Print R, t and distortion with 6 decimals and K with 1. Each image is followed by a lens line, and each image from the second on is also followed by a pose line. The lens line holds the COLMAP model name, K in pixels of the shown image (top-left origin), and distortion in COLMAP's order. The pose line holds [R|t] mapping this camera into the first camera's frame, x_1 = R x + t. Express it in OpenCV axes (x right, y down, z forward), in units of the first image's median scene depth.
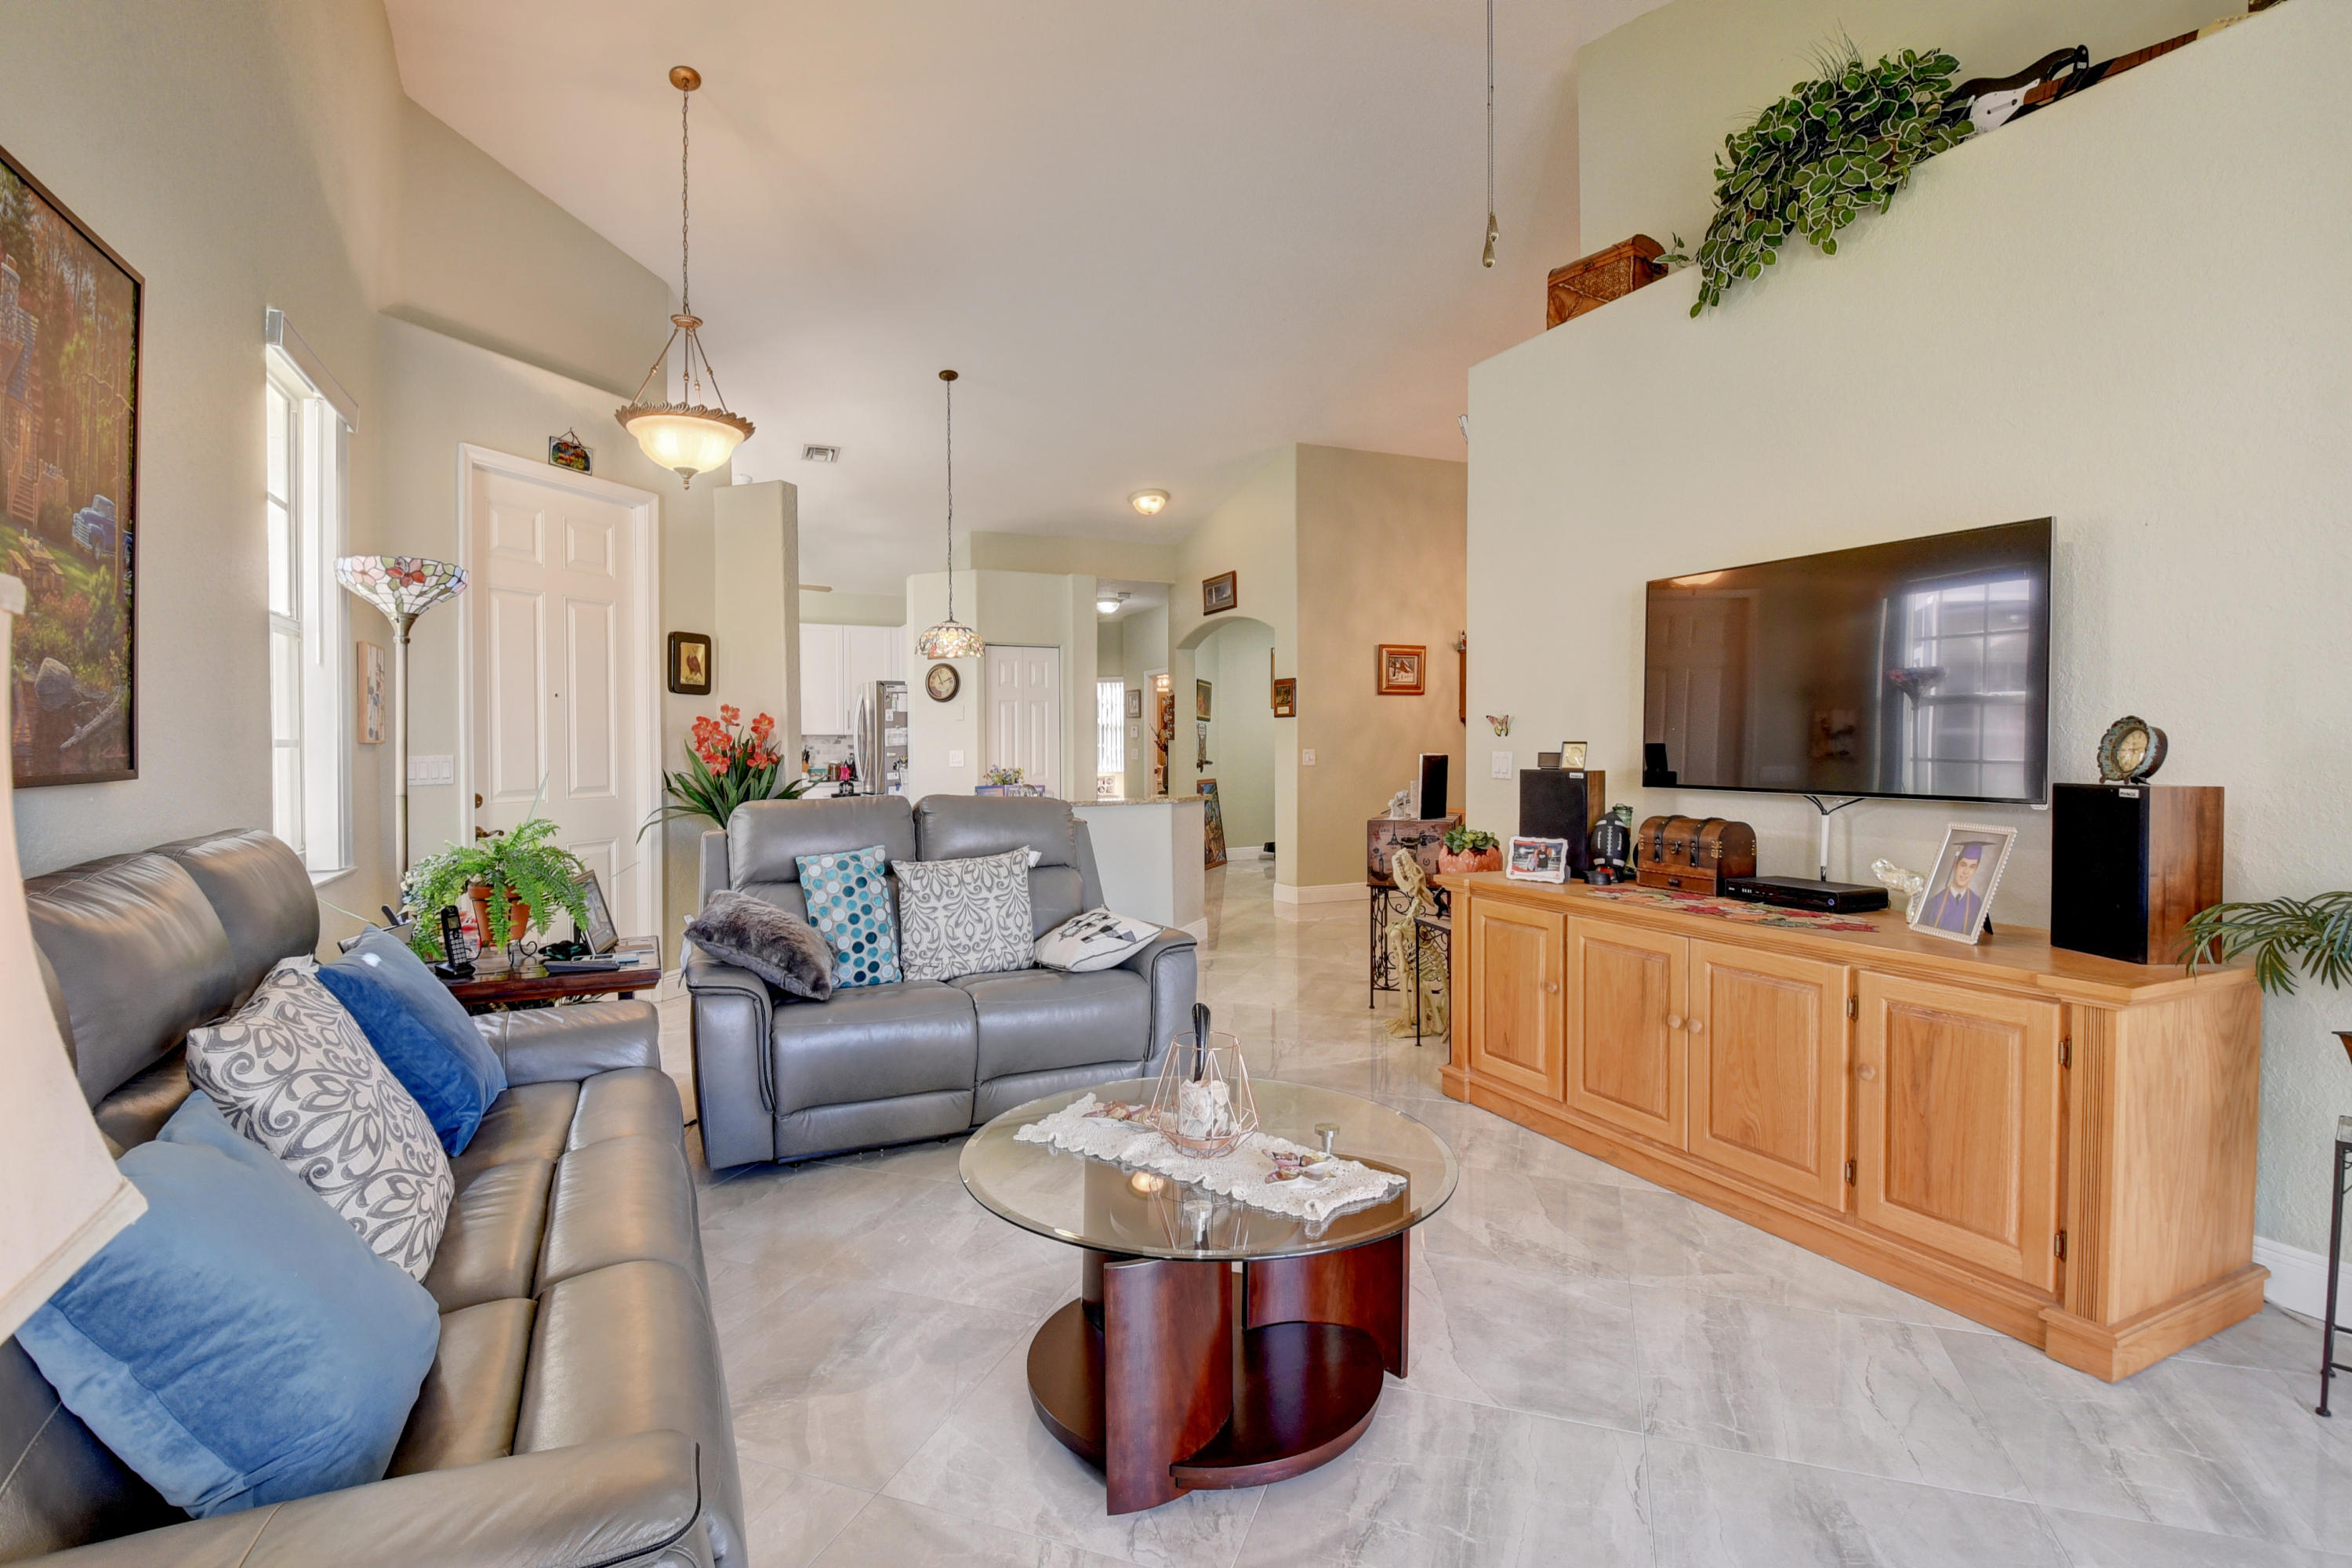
lens RADIAL K [[1098.8, 0, 1168.7], [0, 1098.8, 756.8], [0, 0, 1]] dist [0.031378, -0.036397]
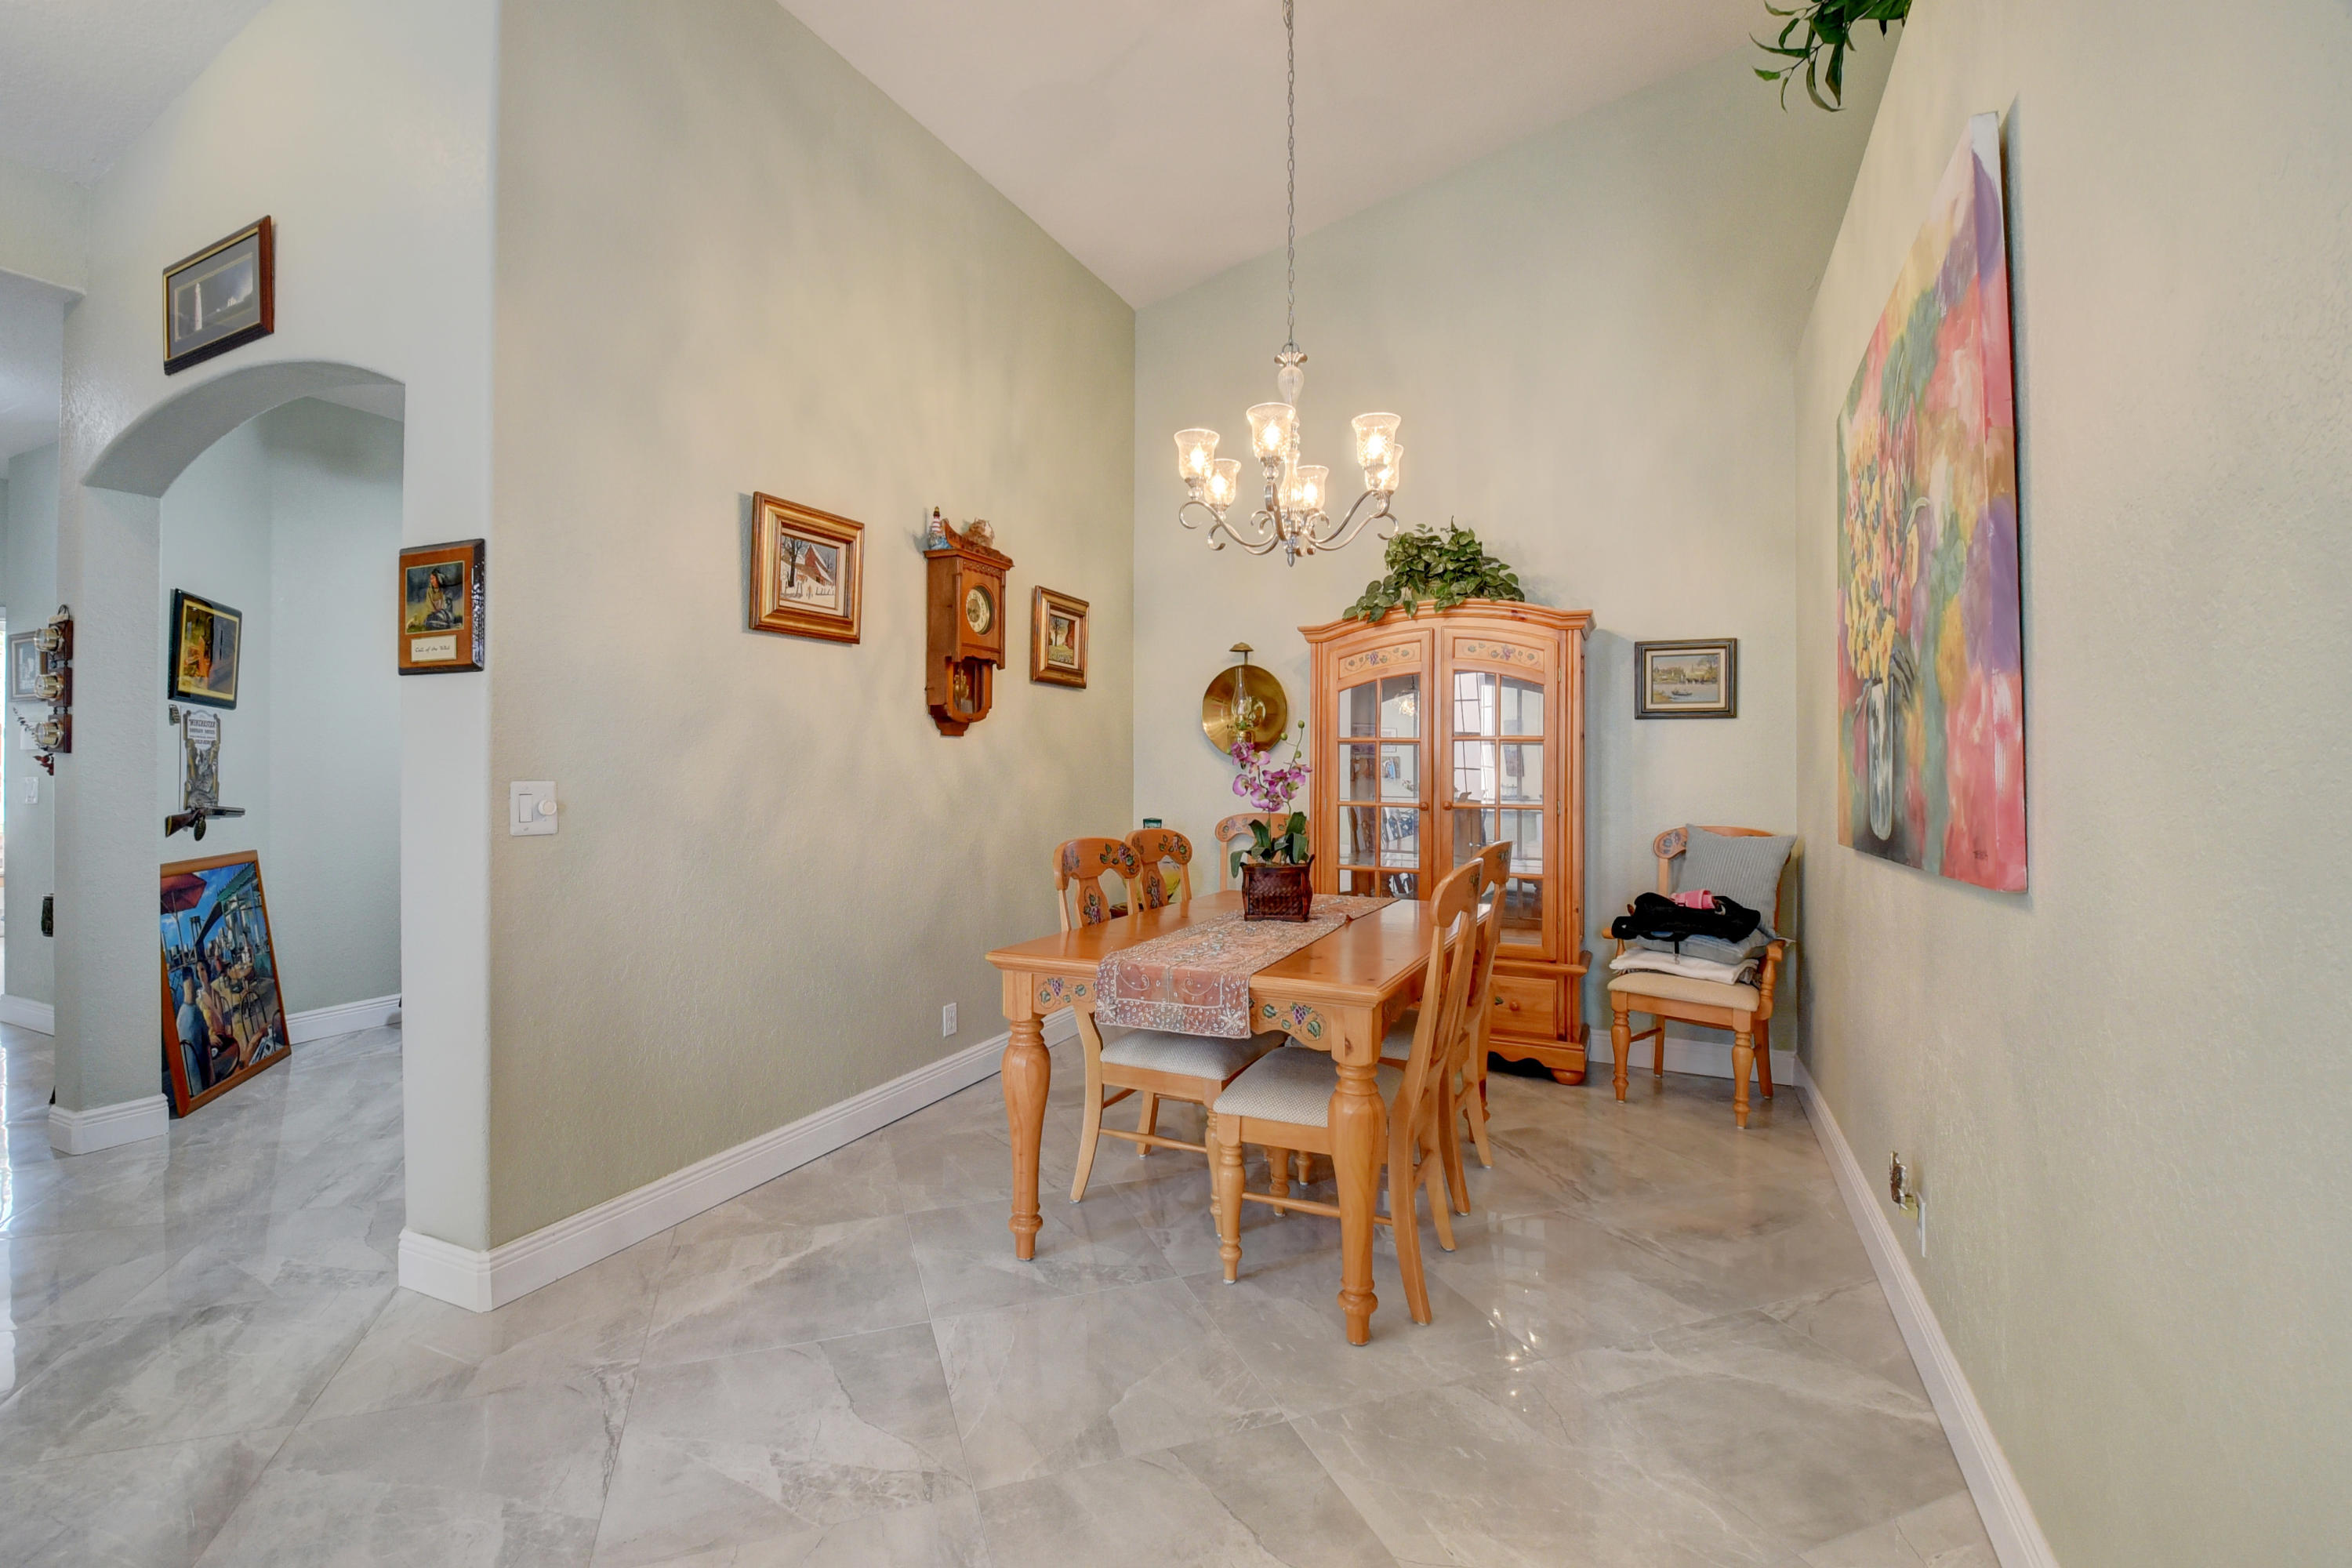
lens RADIAL K [[1036.0, 0, 1176.8], [0, 1036.0, 762.1], [0, 0, 1]] dist [-0.007751, -0.017814]
pose [[0.758402, 0.002324, 0.651783, 0.075996], [0.007494, 0.999896, -0.012285, -0.007802], [-0.651744, 0.014202, 0.758306, 0.663761]]
